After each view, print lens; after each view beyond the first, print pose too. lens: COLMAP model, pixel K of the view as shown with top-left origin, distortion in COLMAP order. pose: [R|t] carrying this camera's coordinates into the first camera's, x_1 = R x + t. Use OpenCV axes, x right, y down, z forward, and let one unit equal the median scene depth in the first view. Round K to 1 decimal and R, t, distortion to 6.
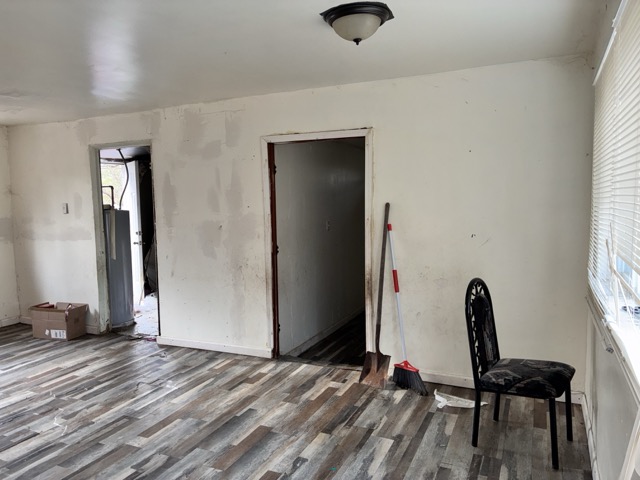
lens RADIAL K [[484.8, 0, 319.6], [0, 484.8, 236.7], [0, 0, 1]] dist [0.048200, -0.056912]
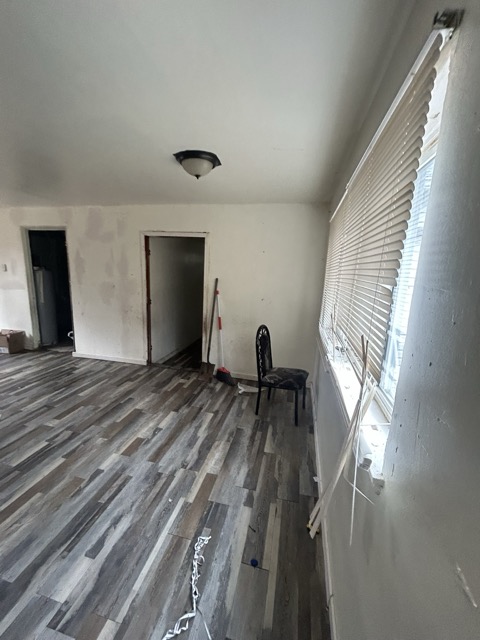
lens RADIAL K [[260.7, 0, 241.9], [0, 260.7, 318.8], [0, 0, 1]] dist [-0.002583, 0.000976]
pose [[0.974924, 0.023485, 0.221295, 0.025142], [-0.046935, 0.993747, 0.101314, -0.023485], [-0.217532, -0.109160, 0.969930, 0.064869]]
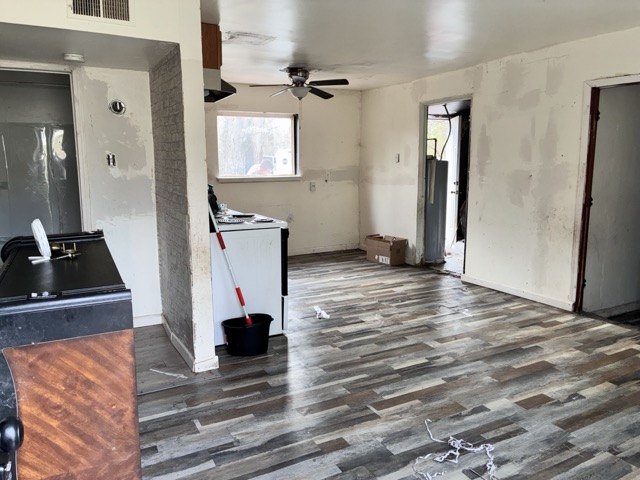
lens RADIAL K [[484.8, 0, 313.6], [0, 484.8, 234.3], [0, 0, 1]] dist [0.048200, -0.056912]
pose [[0.792946, 0.107567, -0.599721, 0.072301], [-0.060961, 0.993360, 0.097569, 0.033486], [0.606234, -0.040807, 0.794238, -0.109021]]
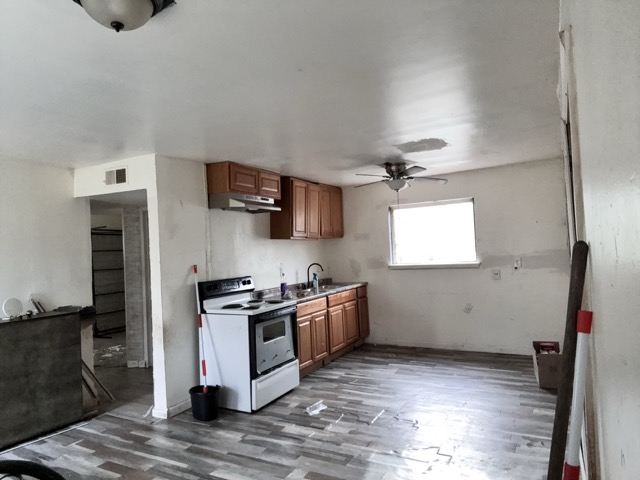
lens RADIAL K [[432.9, 0, 317.5], [0, 432.9, 233.8], [0, 0, 1]] dist [0.052754, -0.056725]
pose [[-0.069118, -0.010323, -0.997555, 0.427092], [-0.036106, 0.999317, -0.007839, -0.066856], [0.996955, 0.035476, -0.069444, 0.828869]]
